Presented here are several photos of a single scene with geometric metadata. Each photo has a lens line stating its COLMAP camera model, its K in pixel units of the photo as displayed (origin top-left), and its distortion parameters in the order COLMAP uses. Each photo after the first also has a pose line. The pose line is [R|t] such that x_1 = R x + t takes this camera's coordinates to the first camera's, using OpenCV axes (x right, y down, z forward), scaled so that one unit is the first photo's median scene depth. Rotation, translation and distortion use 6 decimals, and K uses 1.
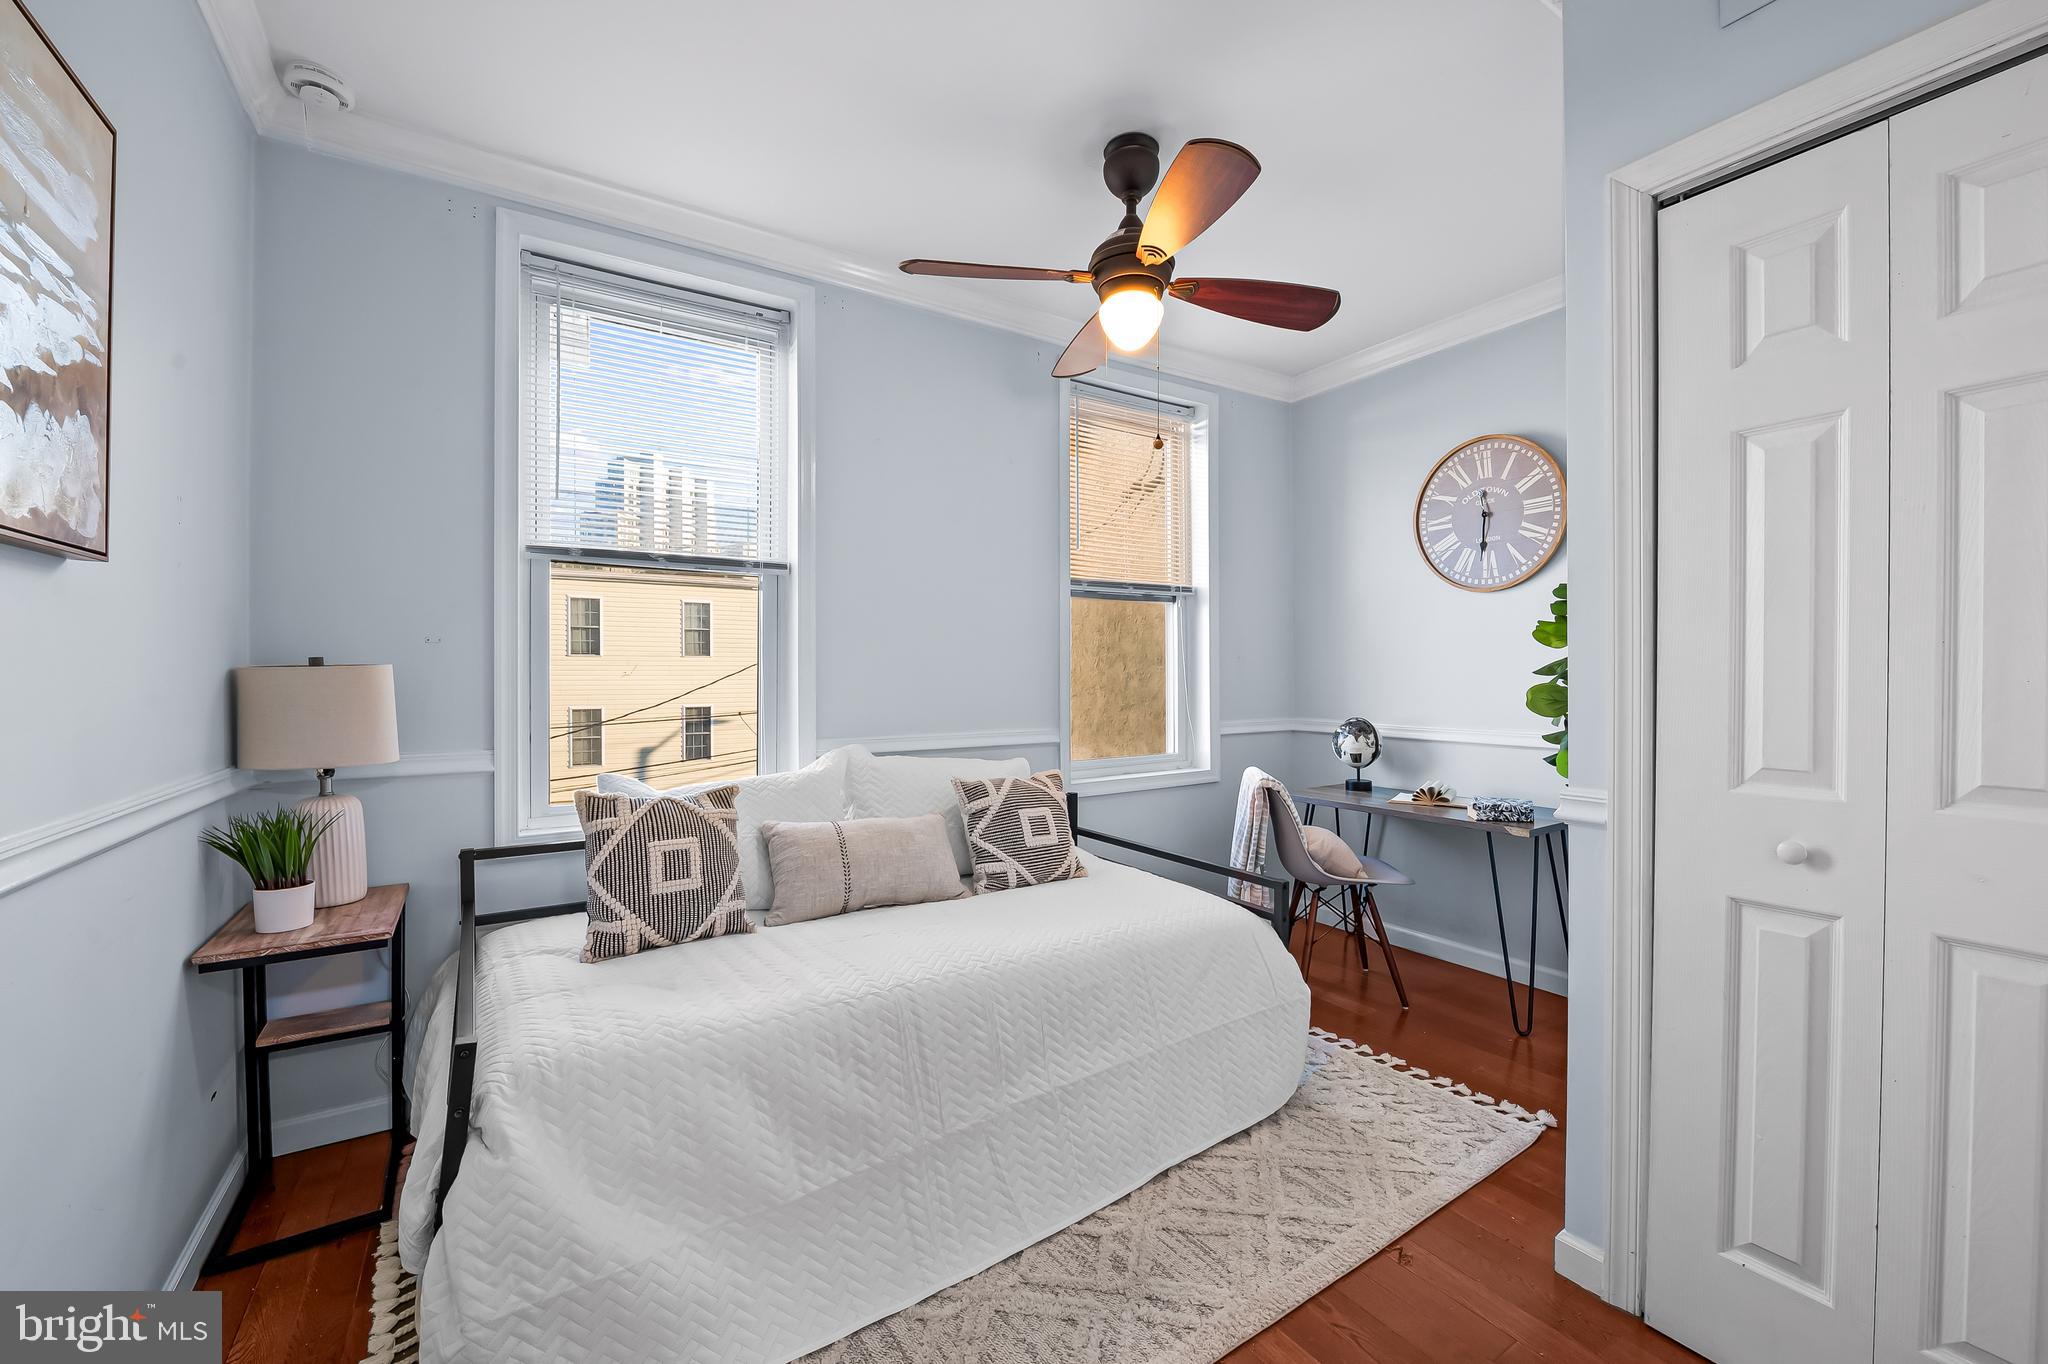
lens RADIAL K [[819.8, 0, 1025.4], [0, 819.8, 681.3], [0, 0, 1]] dist [-0.009521, 0.000080]
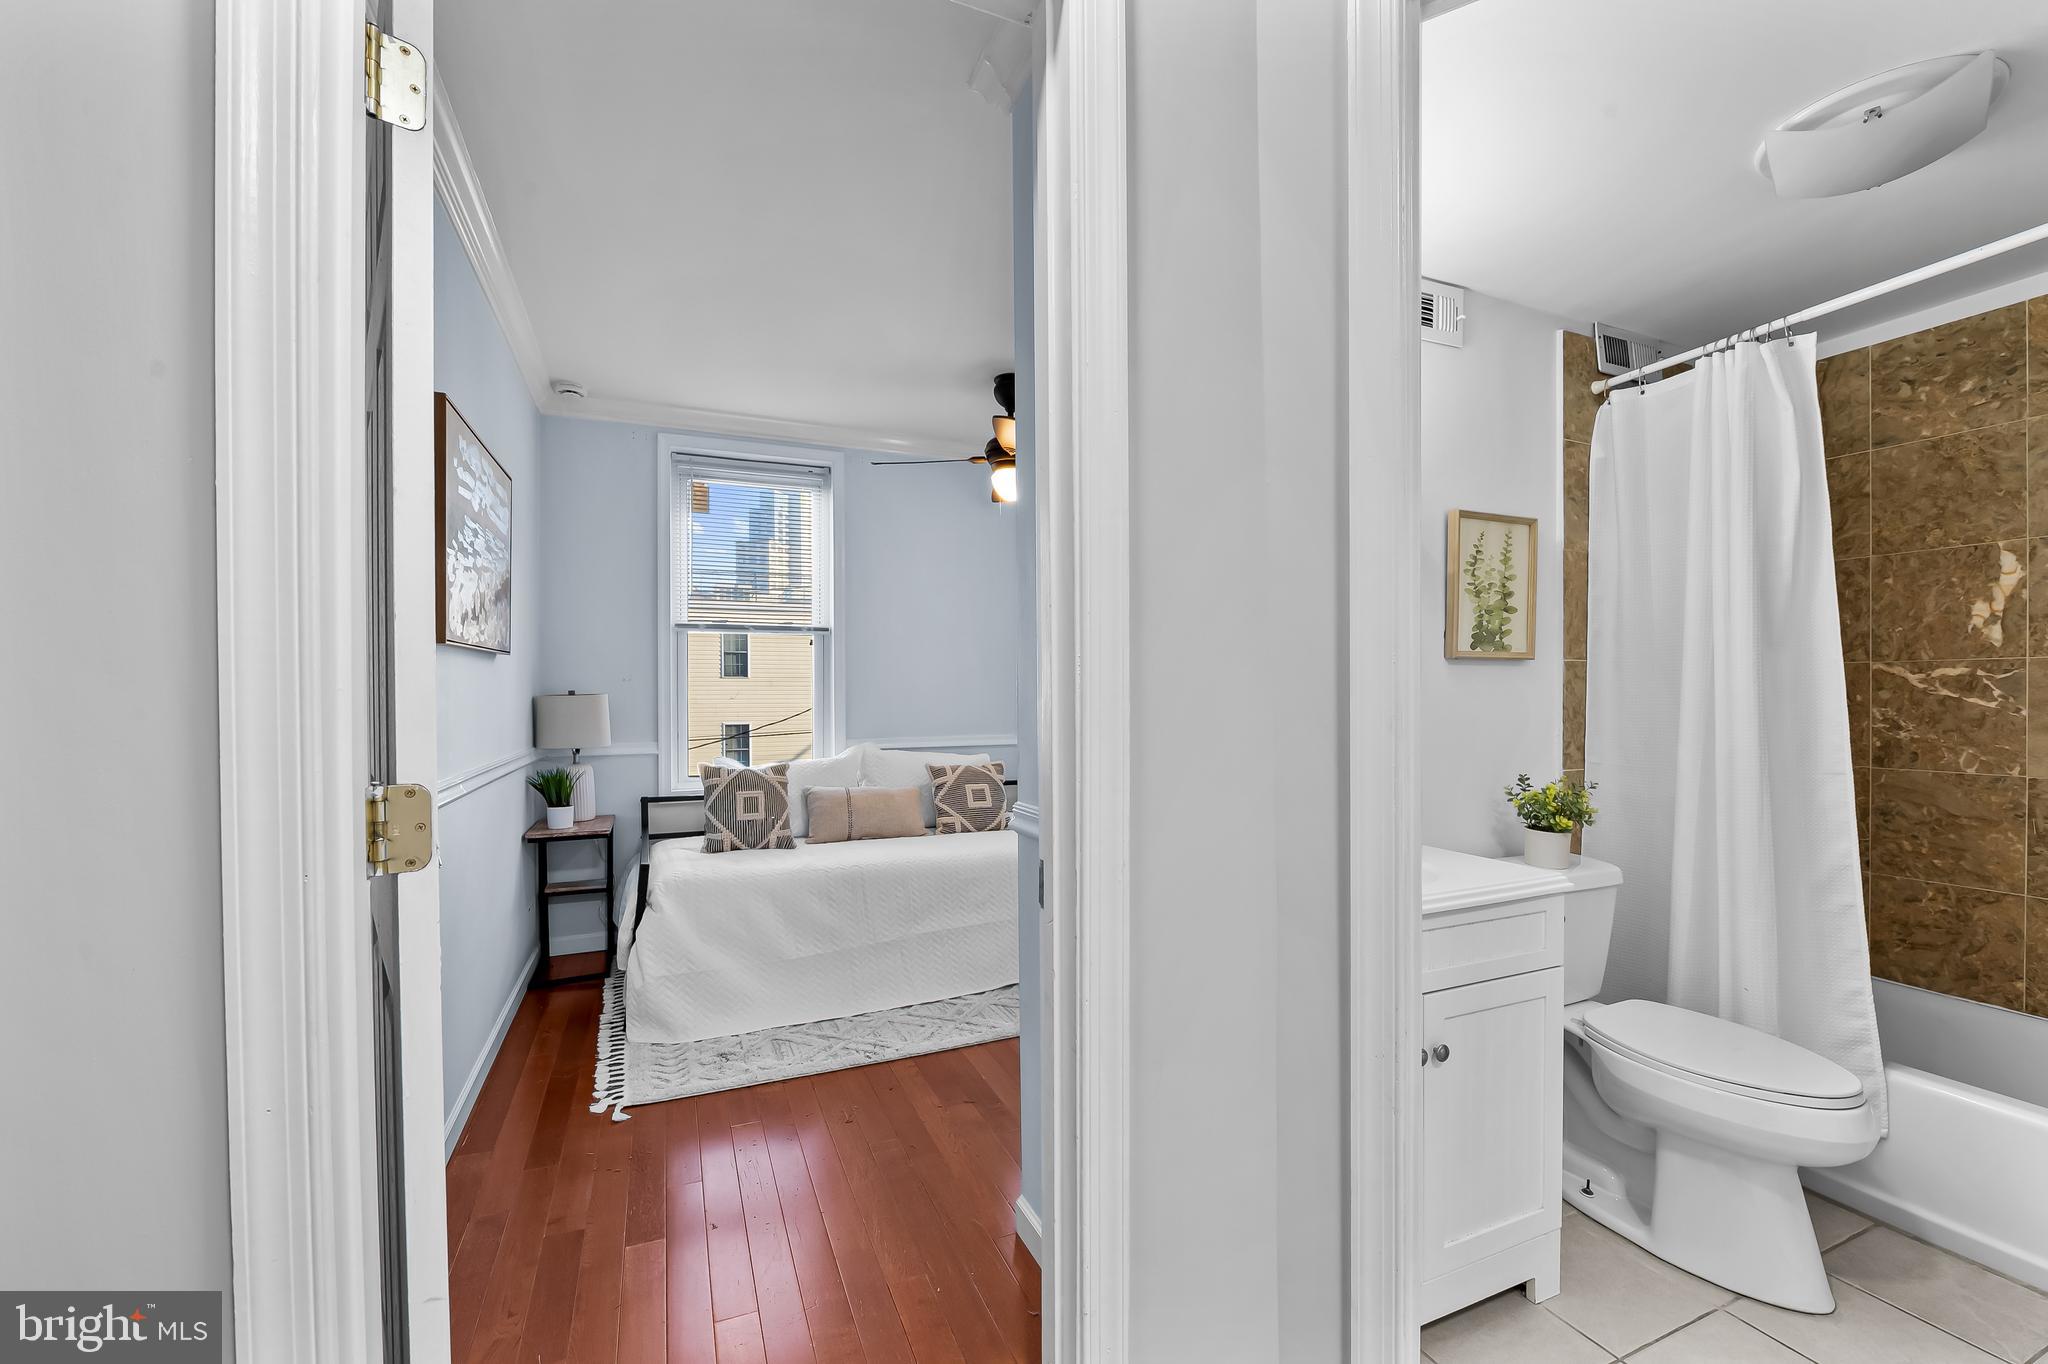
lens RADIAL K [[819.8, 0, 1028.3], [0, 819.8, 707.3], [0, 0, 1]] dist [-0.009521, 0.000080]
pose [[0.987522, 0.001673, -0.157471, 0.419606], [-0.000078, 0.999949, 0.010134, -0.008191], [0.157480, -0.009995, 0.987472, -0.622559]]
